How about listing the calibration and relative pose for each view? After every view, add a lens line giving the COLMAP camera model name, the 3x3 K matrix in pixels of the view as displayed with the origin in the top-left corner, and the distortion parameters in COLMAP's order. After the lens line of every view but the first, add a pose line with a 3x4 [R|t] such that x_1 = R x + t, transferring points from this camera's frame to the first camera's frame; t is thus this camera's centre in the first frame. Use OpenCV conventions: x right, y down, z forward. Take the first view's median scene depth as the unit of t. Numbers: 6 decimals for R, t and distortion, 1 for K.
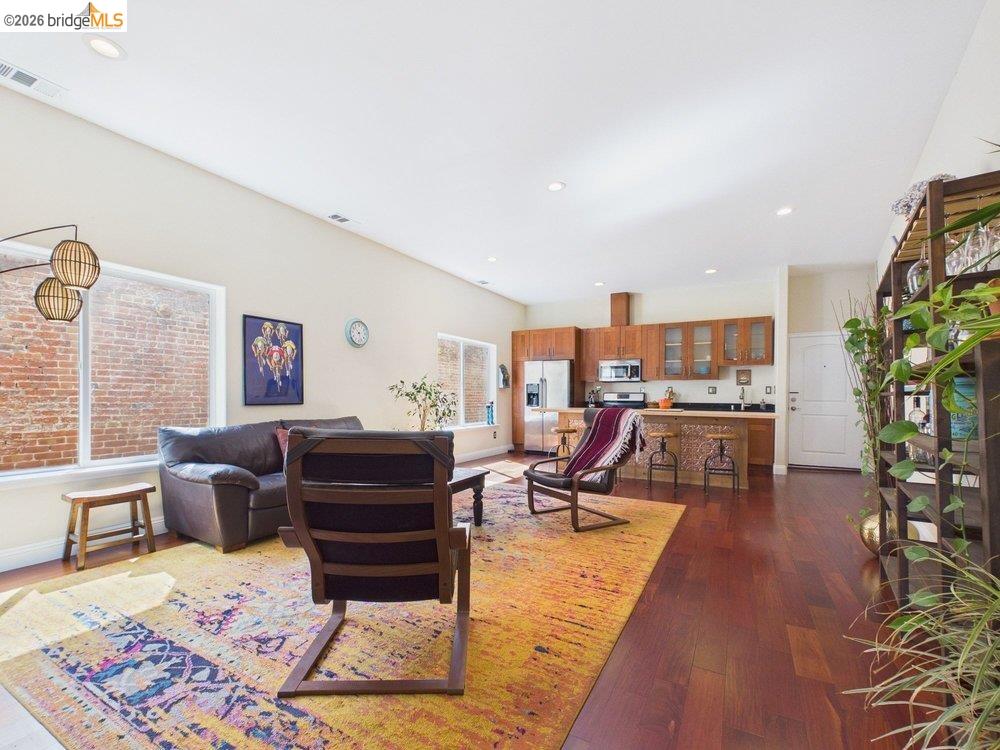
lens RADIAL K [[438.6, 0, 500.4], [0, 438.6, 396.8], [0, 0, 1]] dist [0.001729, -0.000275]
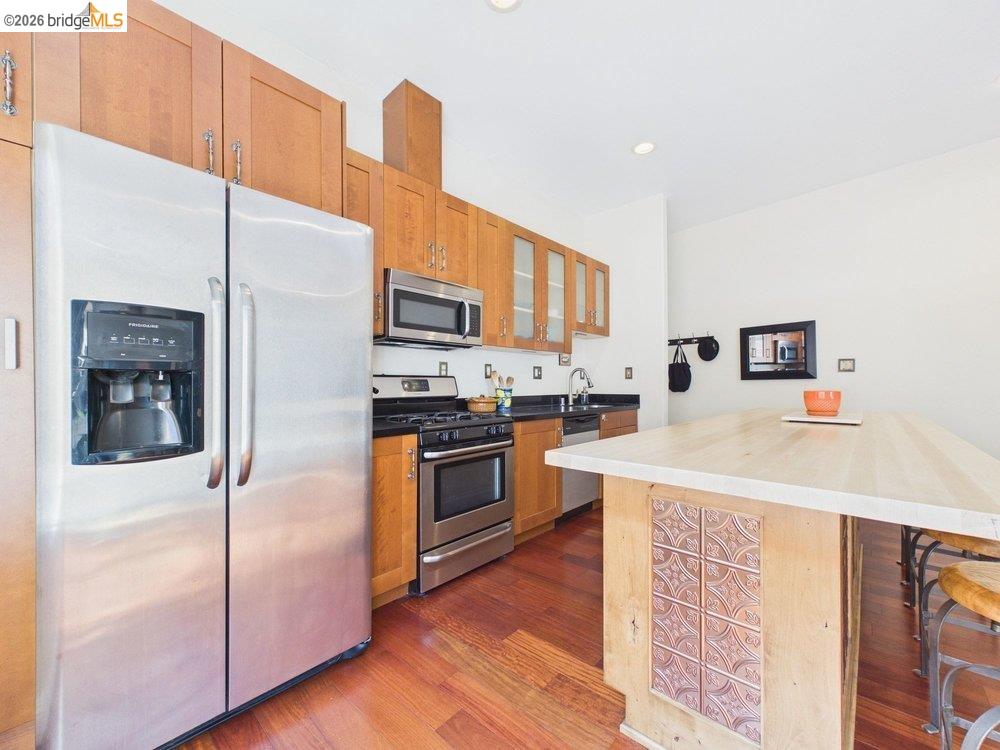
lens RADIAL K [[401.5, 0, 500.1], [0, 401.5, 382.7], [0, 0, 1]] dist [0.001731, -0.000032]
pose [[0.233562, -0.004548, 0.972331, -0.035675], [0.007912, 0.999965, 0.002777, -0.004173], [-0.972310, 0.007045, 0.233590, 1.033810]]
